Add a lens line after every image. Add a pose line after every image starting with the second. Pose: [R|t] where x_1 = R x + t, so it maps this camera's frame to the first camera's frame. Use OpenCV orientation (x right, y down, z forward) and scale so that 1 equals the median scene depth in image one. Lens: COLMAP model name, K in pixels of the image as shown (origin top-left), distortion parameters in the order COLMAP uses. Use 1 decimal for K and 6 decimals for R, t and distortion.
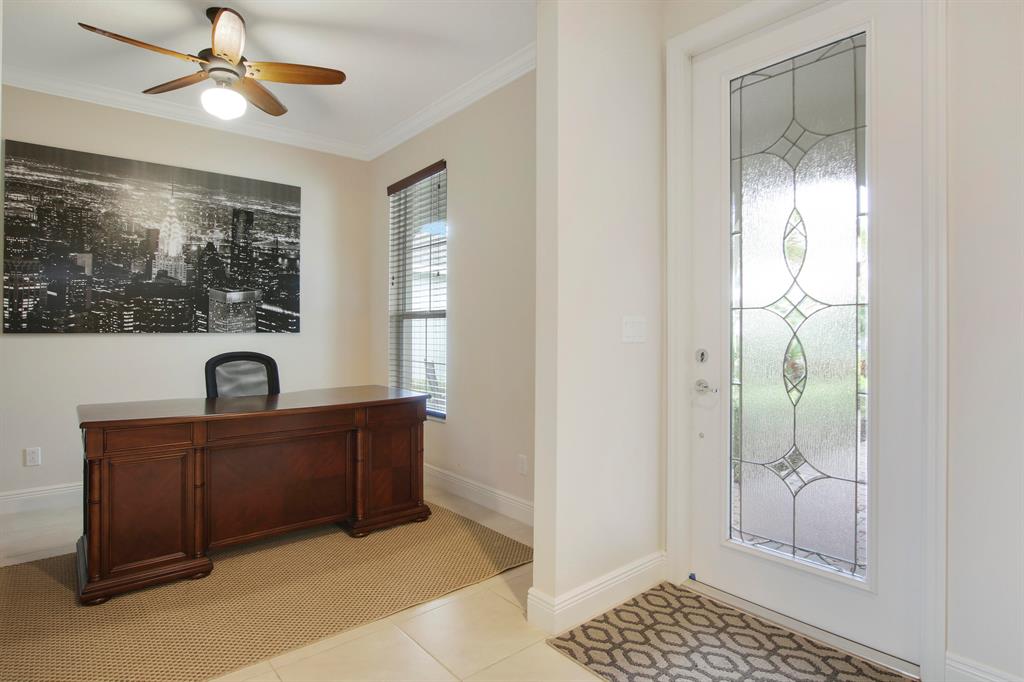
lens RADIAL K [[544.4, 0, 522.6], [0, 544.4, 341.1], [0, 0, 1]] dist [-0.023901, 0.002208]
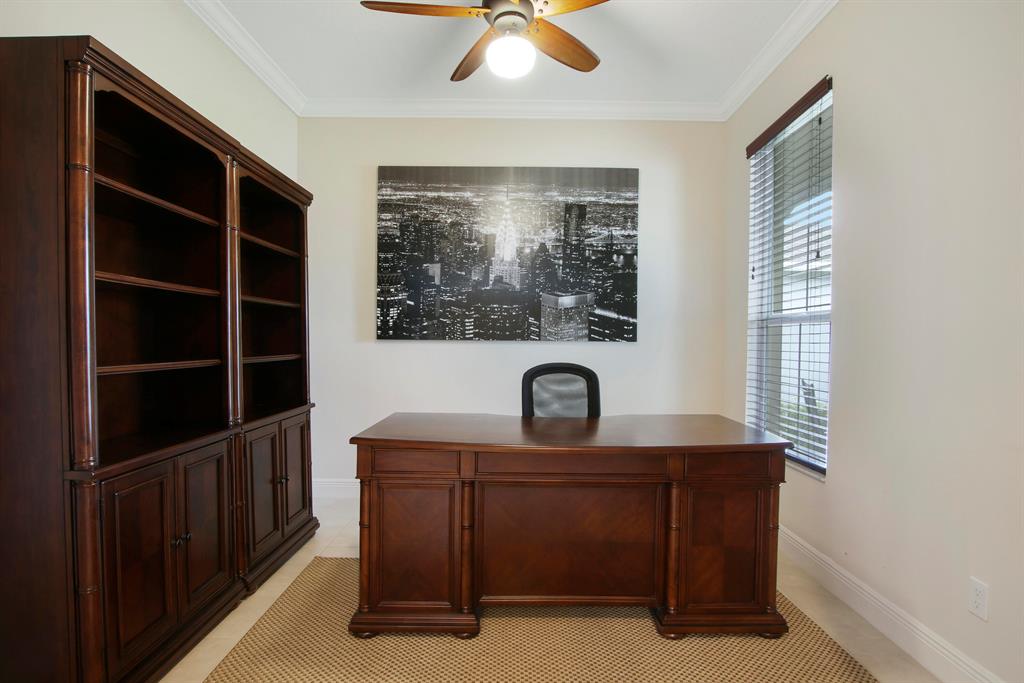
lens RADIAL K [[541.6, 0, 512.1], [0, 541.6, 348.0], [0, 0, 1]] dist [-0.028838, 0.000486]
pose [[0.759895, 0.017378, -0.649813, -0.013473], [-0.021169, 0.999774, 0.001983, -0.004333], [0.649701, 0.012249, 0.760092, 0.282750]]
